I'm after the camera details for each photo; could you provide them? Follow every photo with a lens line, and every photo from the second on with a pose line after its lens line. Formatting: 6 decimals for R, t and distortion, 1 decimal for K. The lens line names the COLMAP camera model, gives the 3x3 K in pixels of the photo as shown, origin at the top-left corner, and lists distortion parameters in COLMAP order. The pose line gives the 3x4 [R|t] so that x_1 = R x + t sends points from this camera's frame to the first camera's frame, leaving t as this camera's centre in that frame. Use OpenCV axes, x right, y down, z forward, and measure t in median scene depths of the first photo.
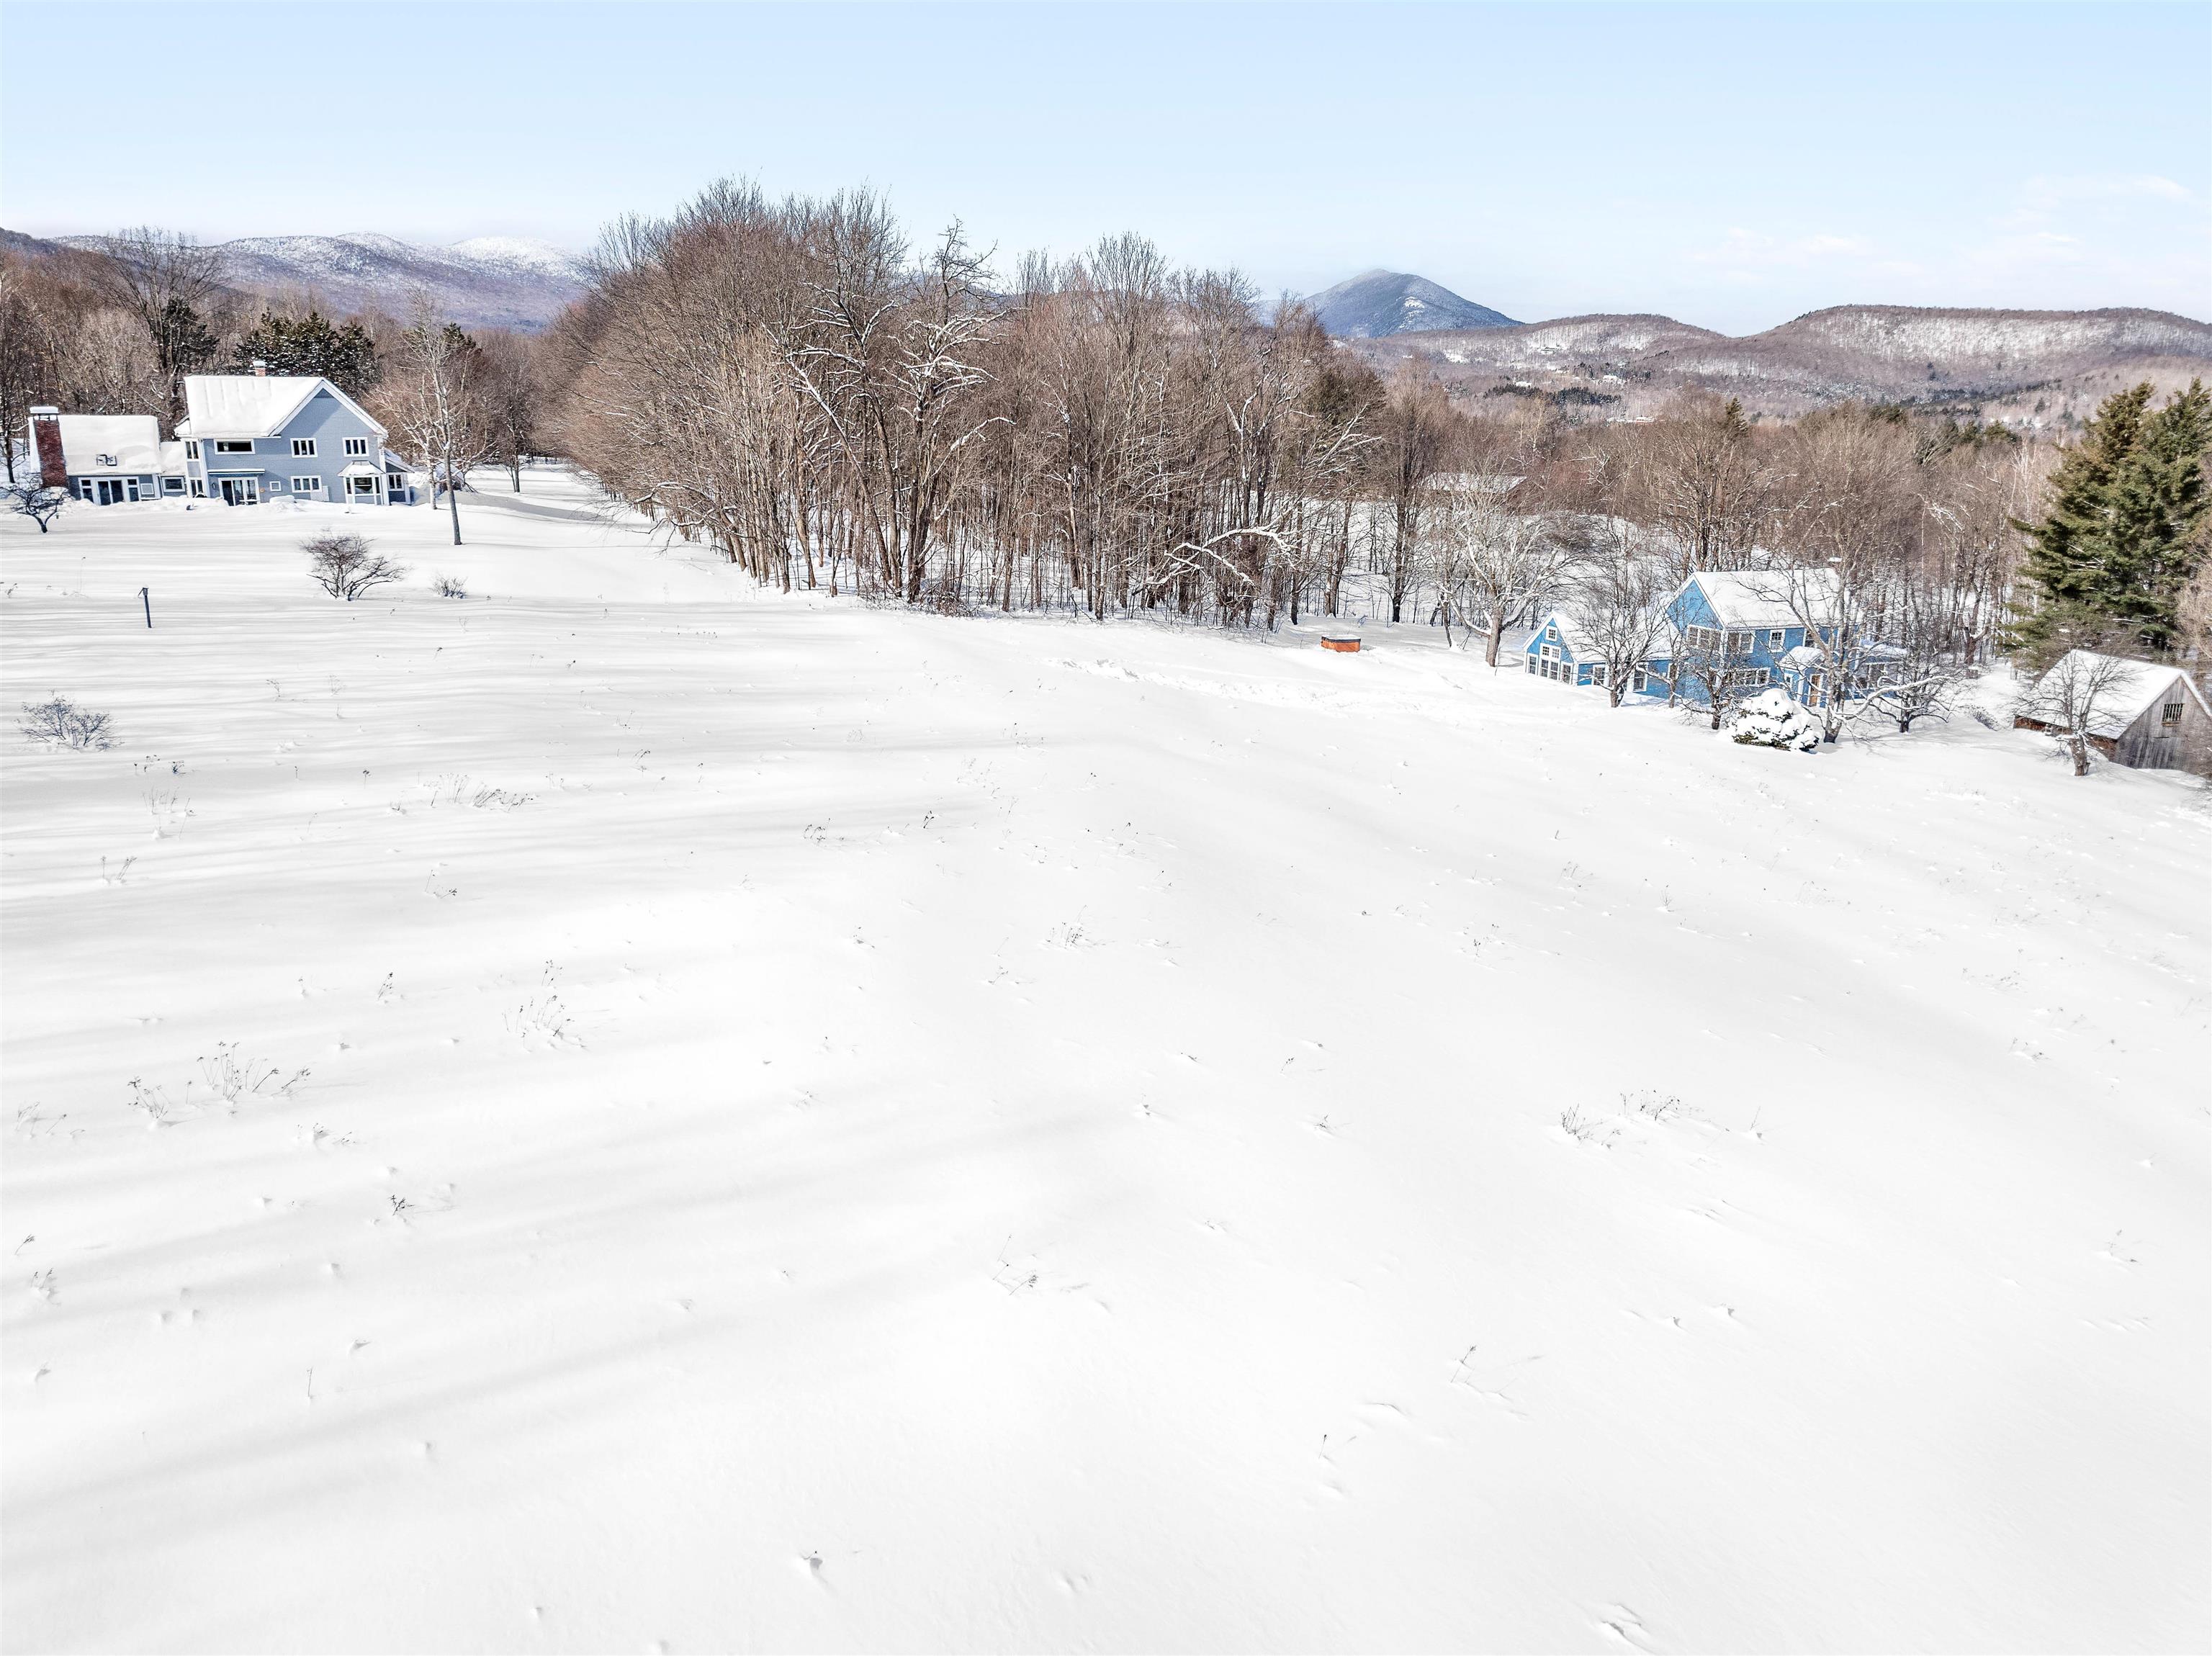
lens RADIAL K [[1552.3, 0, 1100.7], [0, 1552.3, 820.3], [0, 0, 1]] dist [-0.051514, 0.019884]
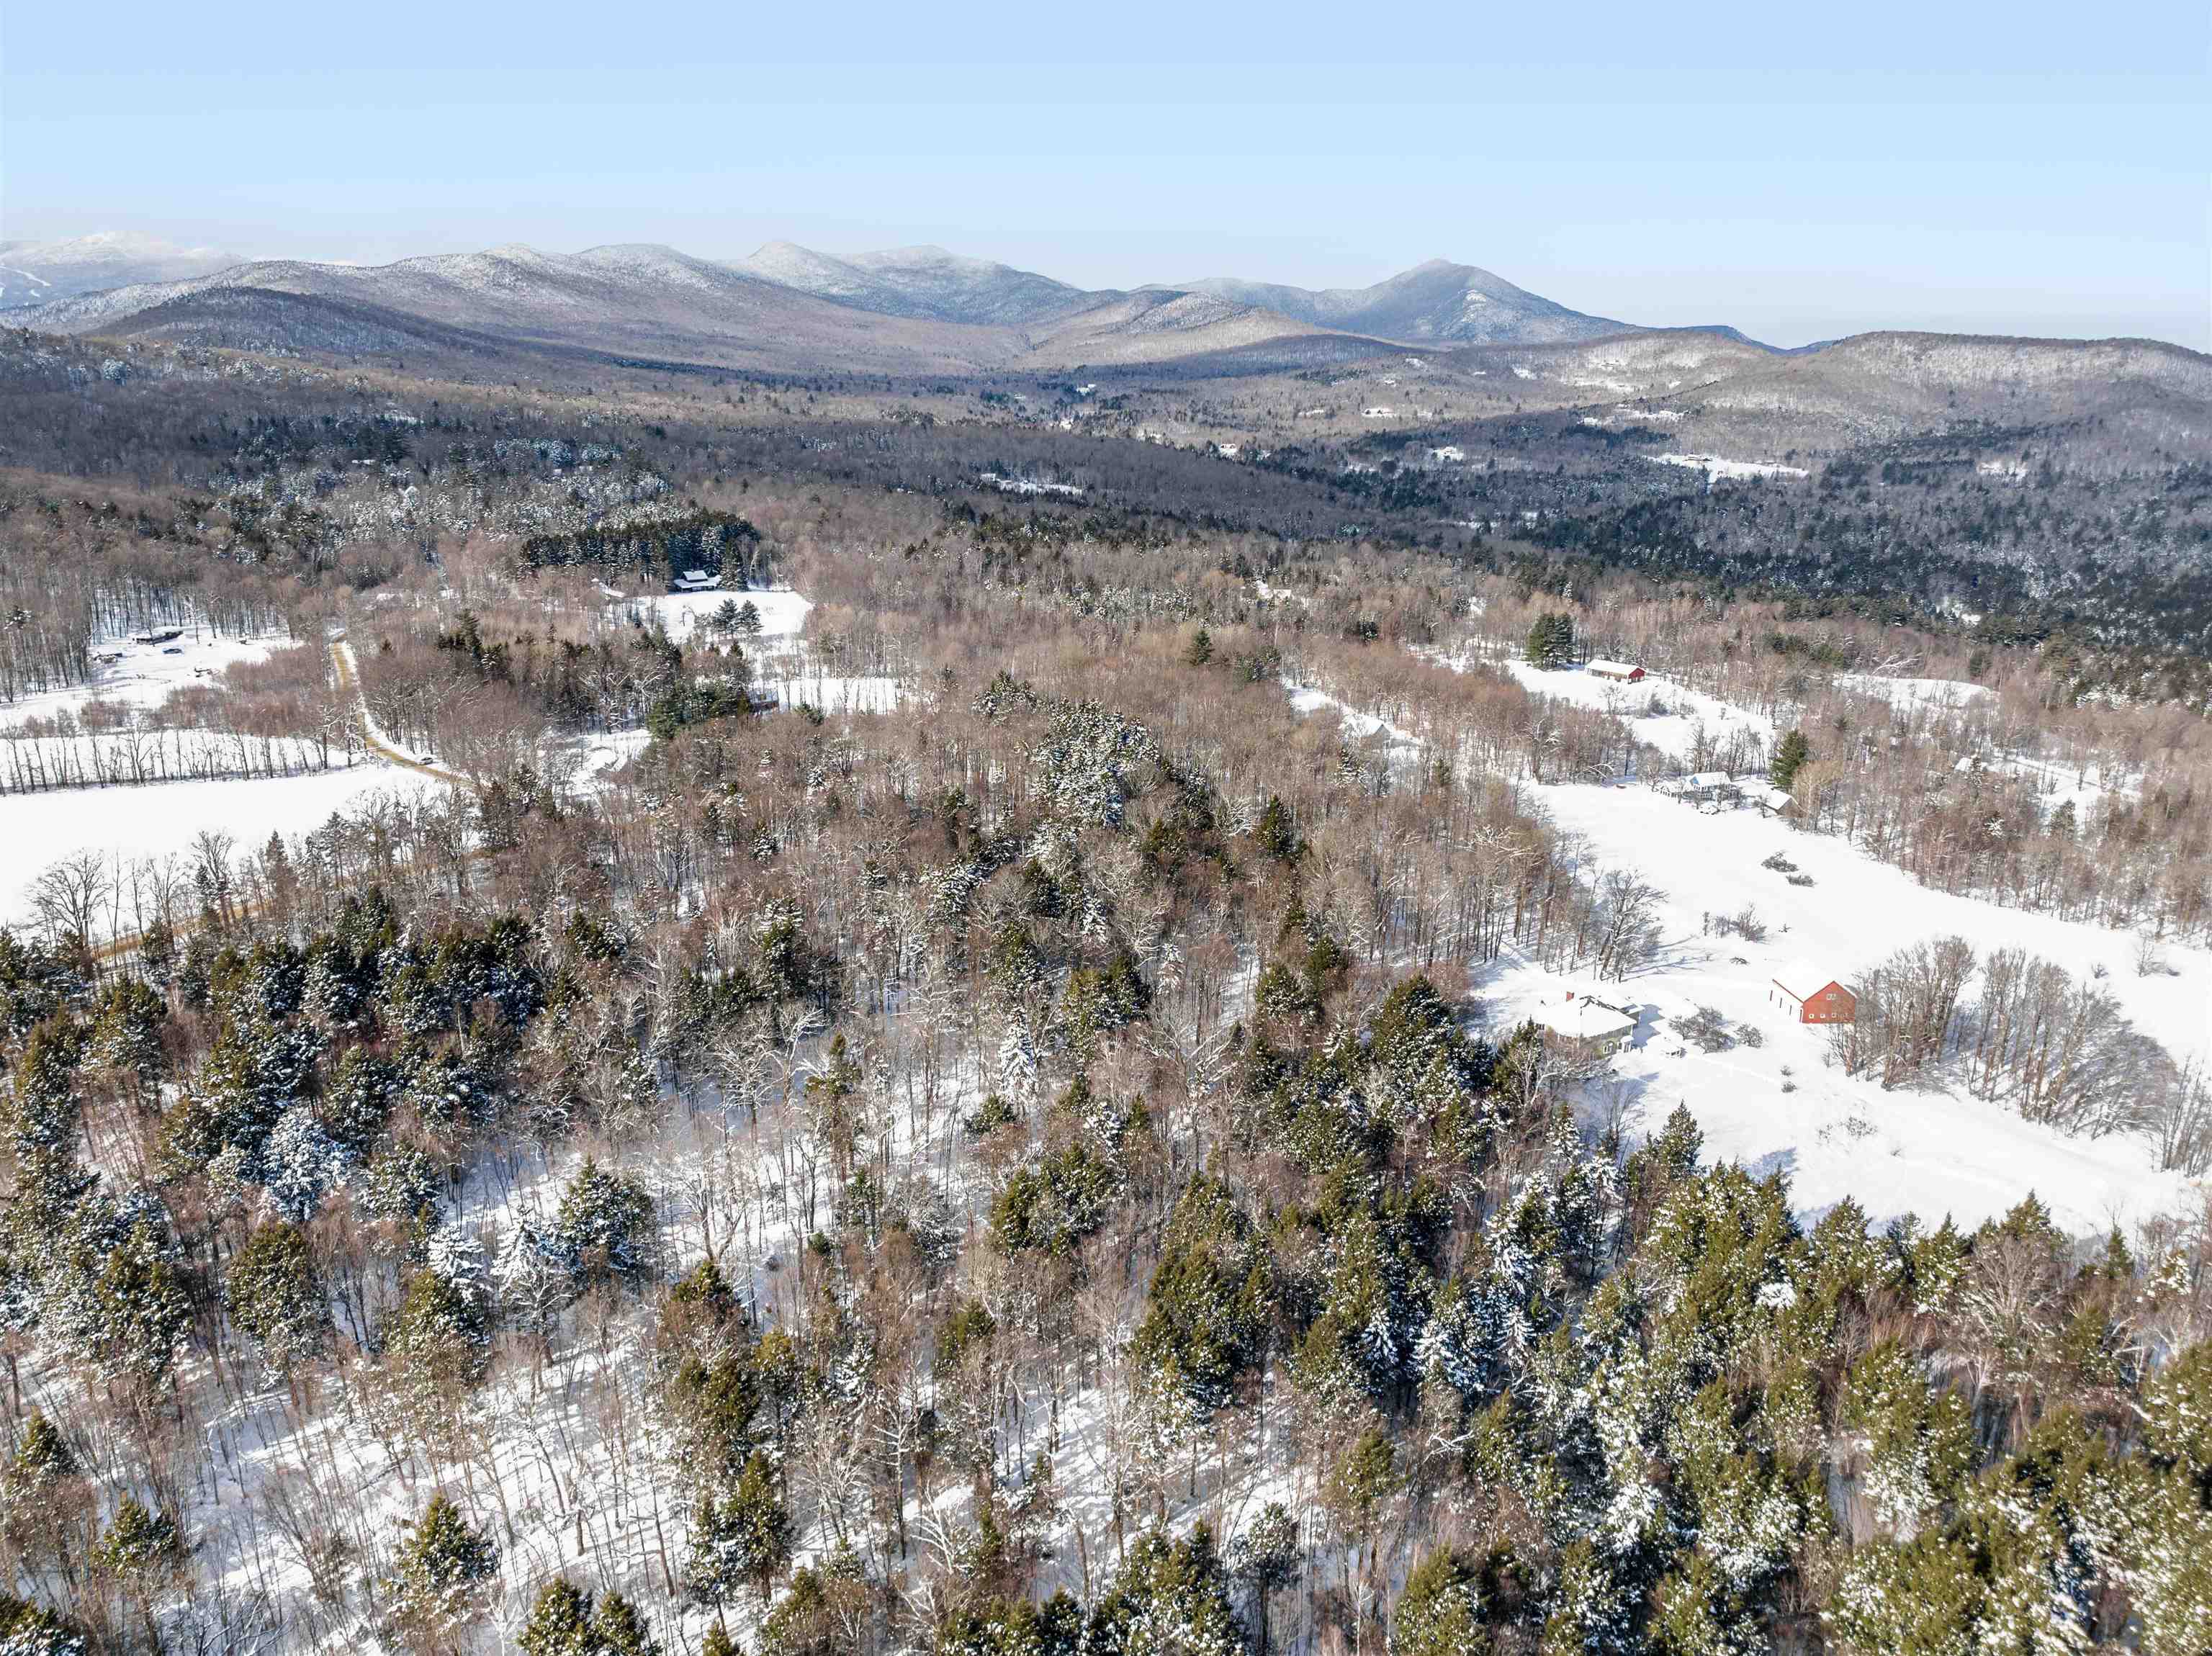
lens RADIAL K [[1552.3, 0, 1098.0], [0, 1552.3, 816.1], [0, 0, 1]] dist [-0.051514, 0.019884]
pose [[0.999556, 0.004354, -0.029476, -0.049326], [-0.003784, 0.999805, 0.019357, -0.004294], [0.029554, -0.019237, 0.999378, -0.142905]]
